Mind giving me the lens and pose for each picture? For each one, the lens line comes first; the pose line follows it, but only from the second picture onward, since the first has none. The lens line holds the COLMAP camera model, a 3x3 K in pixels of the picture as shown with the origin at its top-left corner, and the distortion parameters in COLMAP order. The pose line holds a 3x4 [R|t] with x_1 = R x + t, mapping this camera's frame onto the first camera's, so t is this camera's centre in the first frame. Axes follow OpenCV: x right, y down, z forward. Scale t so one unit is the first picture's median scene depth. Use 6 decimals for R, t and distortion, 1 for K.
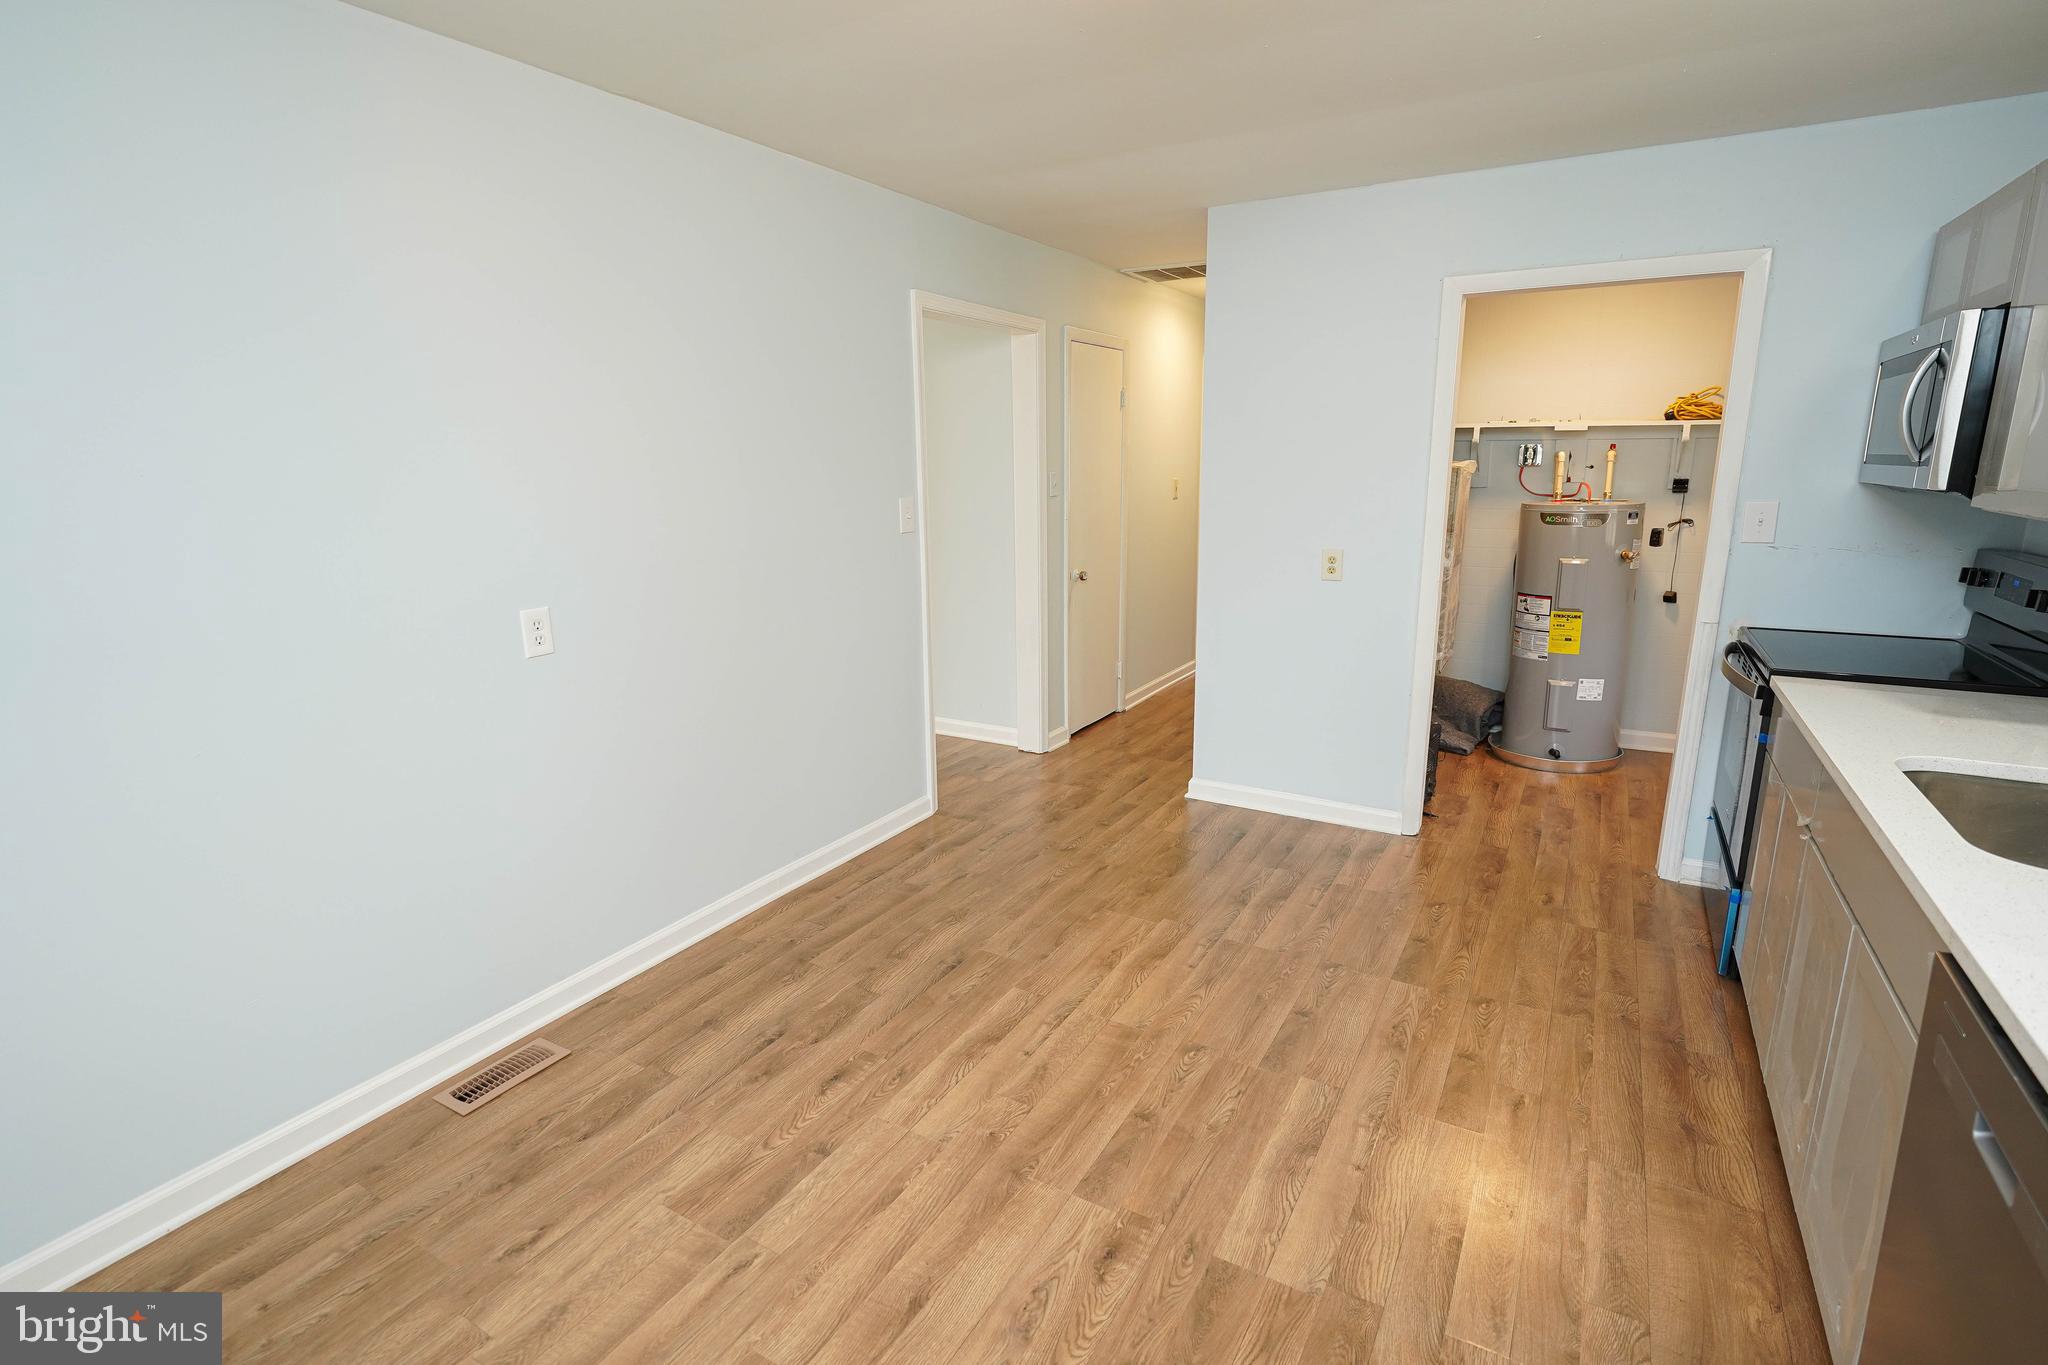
lens RADIAL K [[990.1, 0, 1018.6], [0, 990.1, 680.7], [0, 0, 1]] dist [-0.012649, -0.000777]
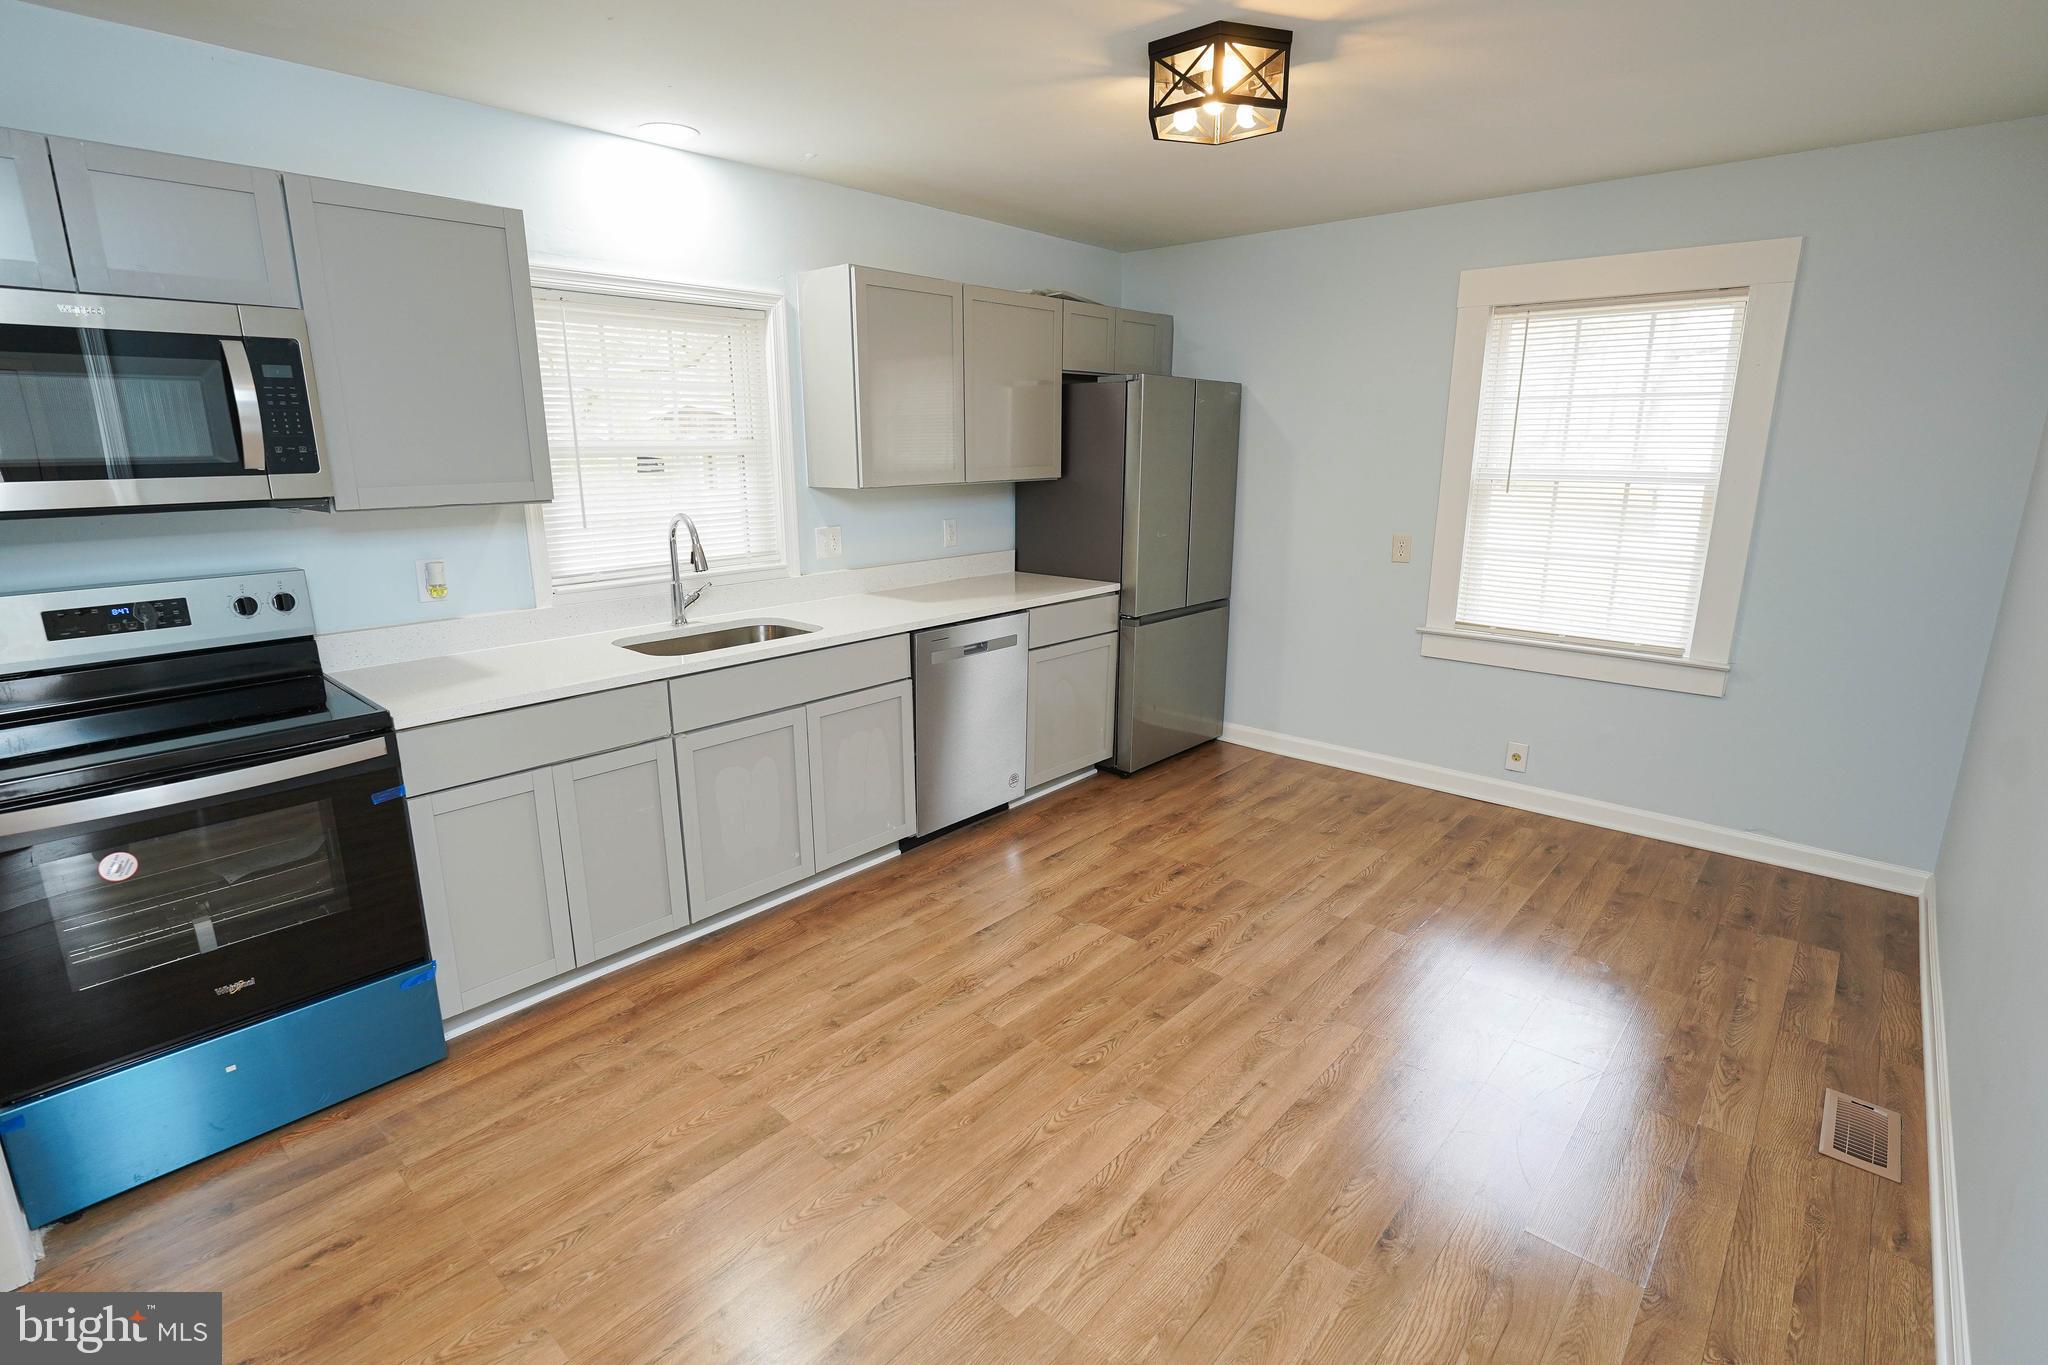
lens RADIAL K [[960.2, 0, 994.5], [0, 960.2, 682.2], [0, 0, 1]] dist [-0.011995, 0.000094]
pose [[-0.975644, -0.039374, 0.215799, 0.077770], [0.062588, 0.892902, 0.445880, -0.394546], [-0.210244, 0.448526, -0.868690, 1.690479]]
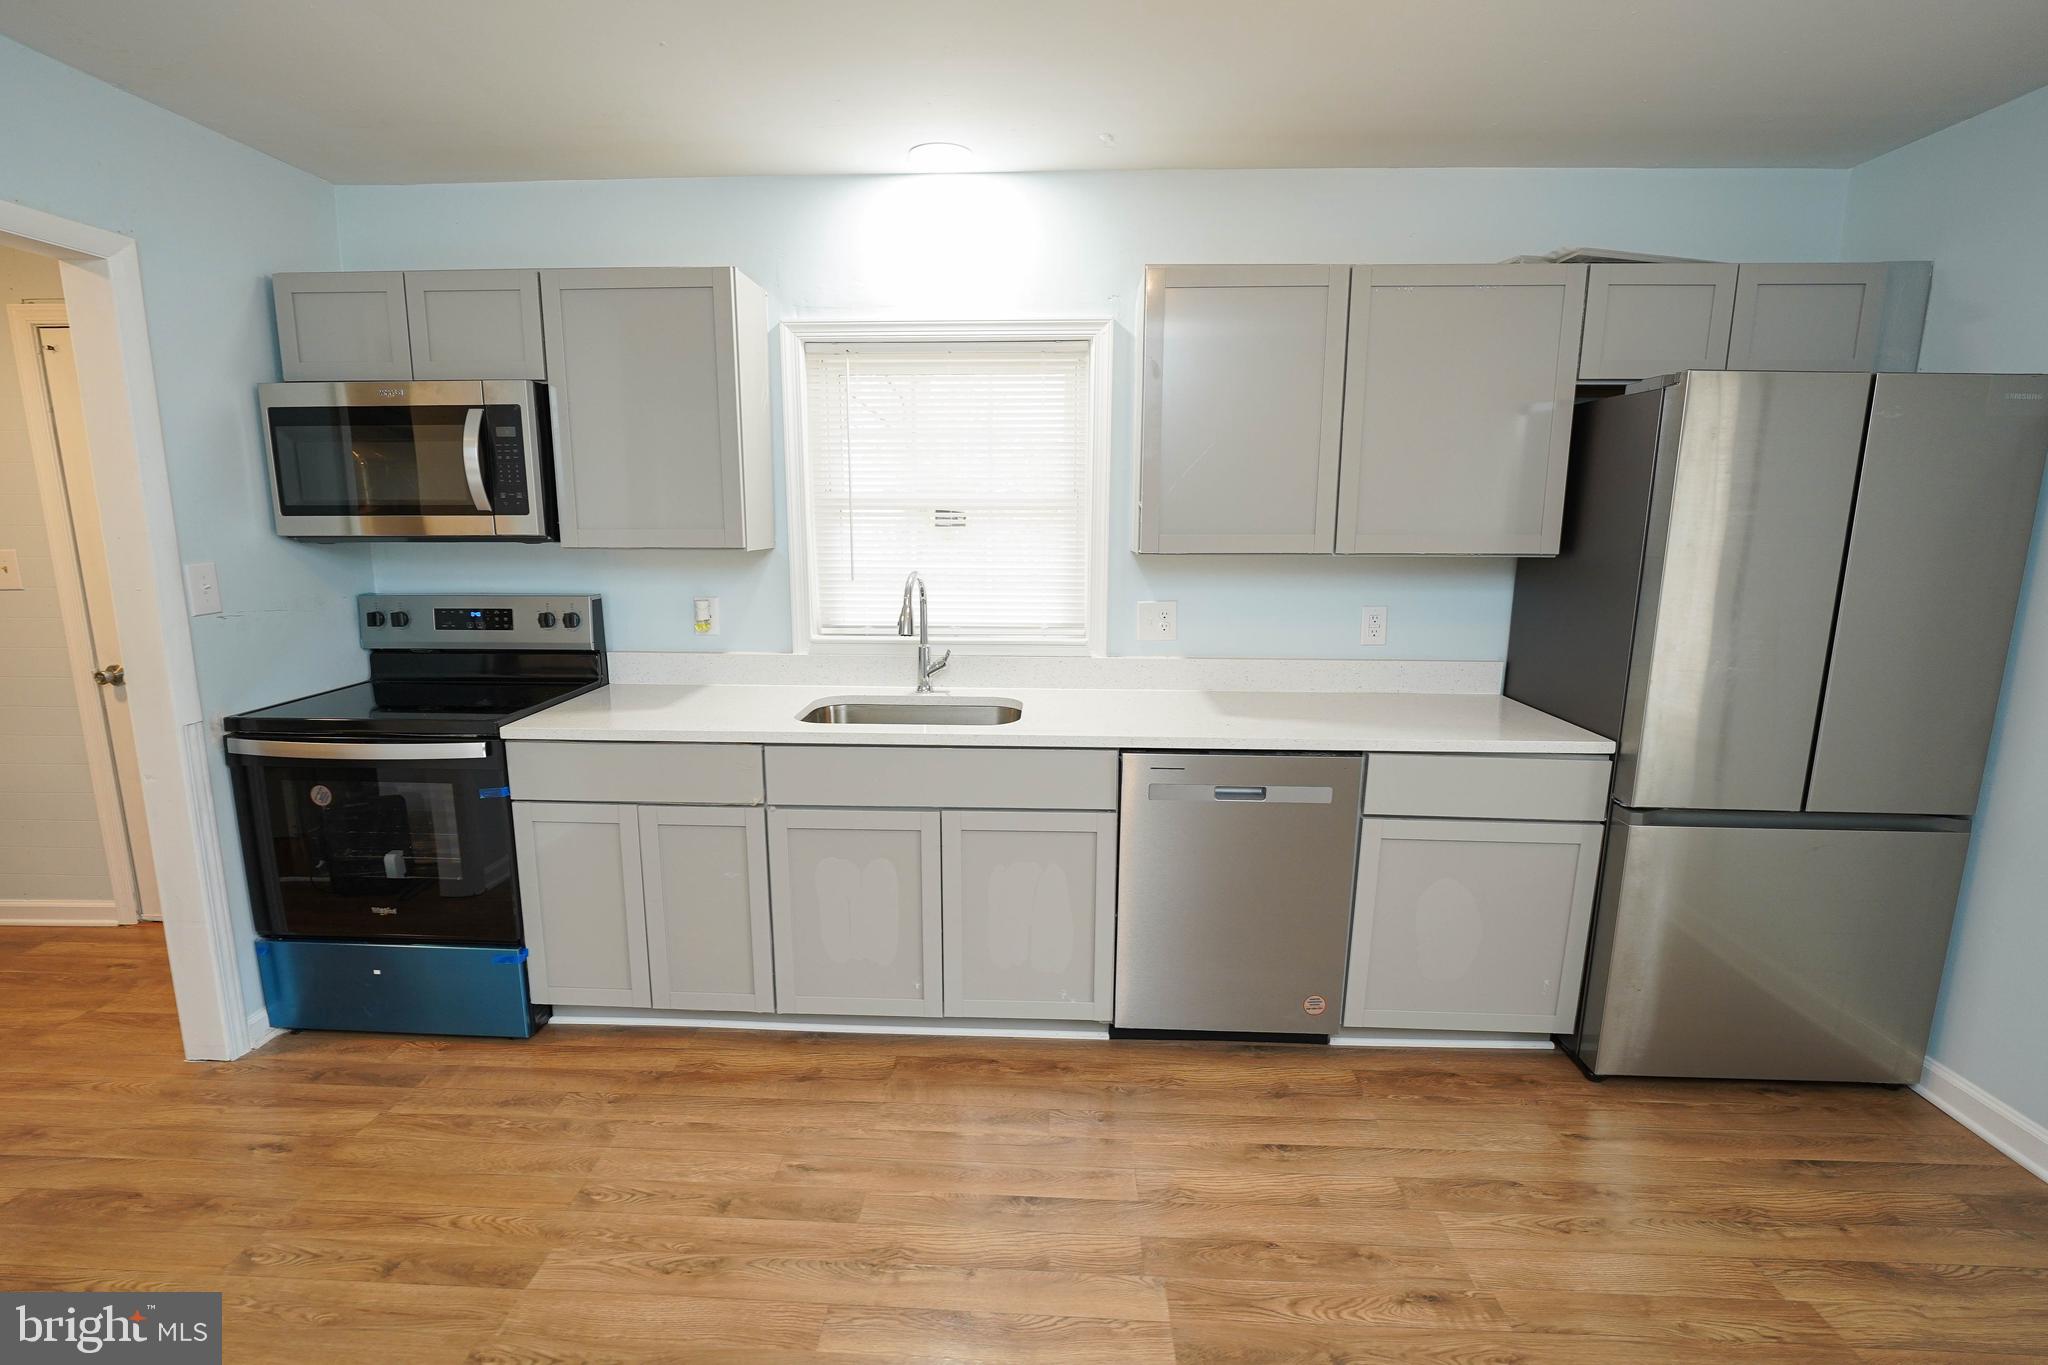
lens RADIAL K [[933.6, 0, 1010.9], [0, 933.6, 684.0], [0, 0, 1]] dist [-0.014187, 0.000007]
pose [[-0.463322, -0.152983, 0.872886, -0.287011], [0.198875, 0.941914, 0.270643, -0.207414], [-0.863587, 0.298990, -0.405984, 0.974844]]
